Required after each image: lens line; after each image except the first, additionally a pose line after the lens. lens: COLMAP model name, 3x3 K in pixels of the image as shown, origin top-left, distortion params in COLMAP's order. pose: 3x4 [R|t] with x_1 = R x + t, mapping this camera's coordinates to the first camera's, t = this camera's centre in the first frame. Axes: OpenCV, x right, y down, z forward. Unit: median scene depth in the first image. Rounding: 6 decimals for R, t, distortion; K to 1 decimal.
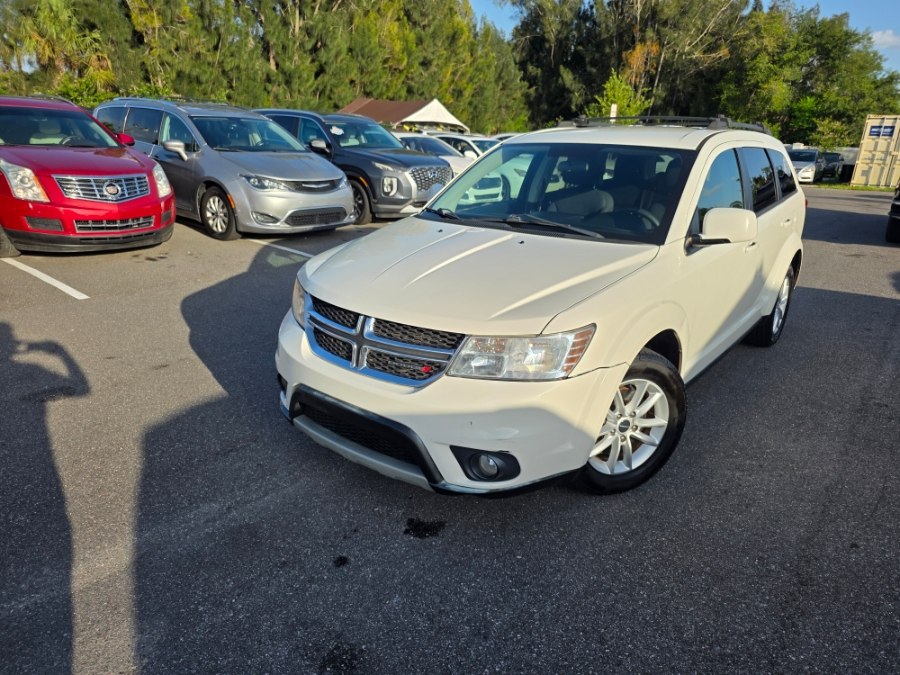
lens RADIAL K [[670.9, 0, 448.5], [0, 670.9, 354.1], [0, 0, 1]] dist [0.007105, 0.001290]
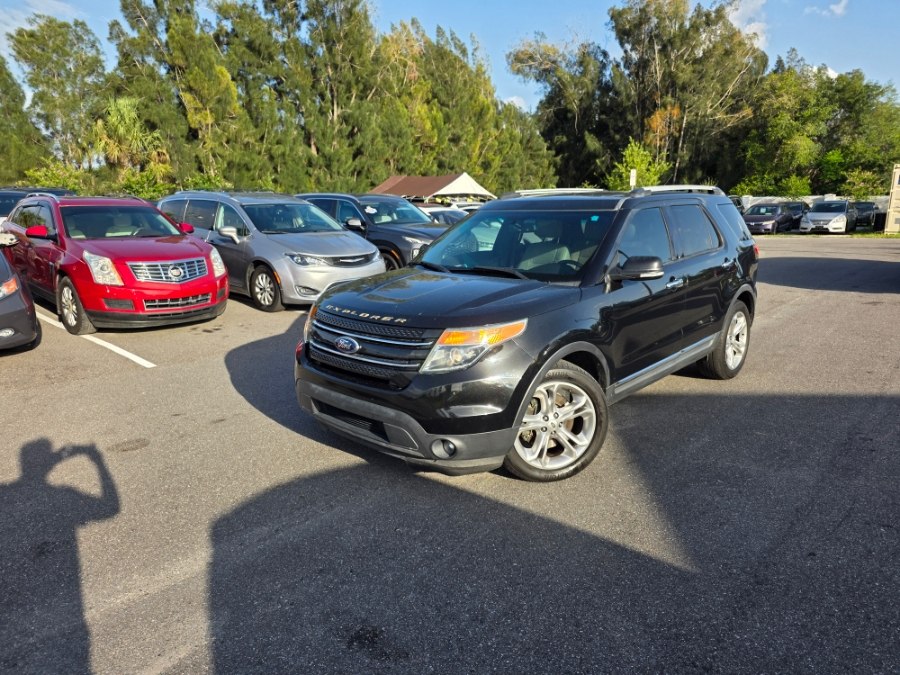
lens RADIAL K [[798.1, 0, 451.7], [0, 798.1, 335.0], [0, 0, 1]] dist [0.048245, -0.081481]
pose [[0.995619, -0.036172, -0.086226, 0.071316], [0.024680, 0.991103, -0.130792, 0.044973], [0.090190, 0.128091, 0.987653, -0.254571]]
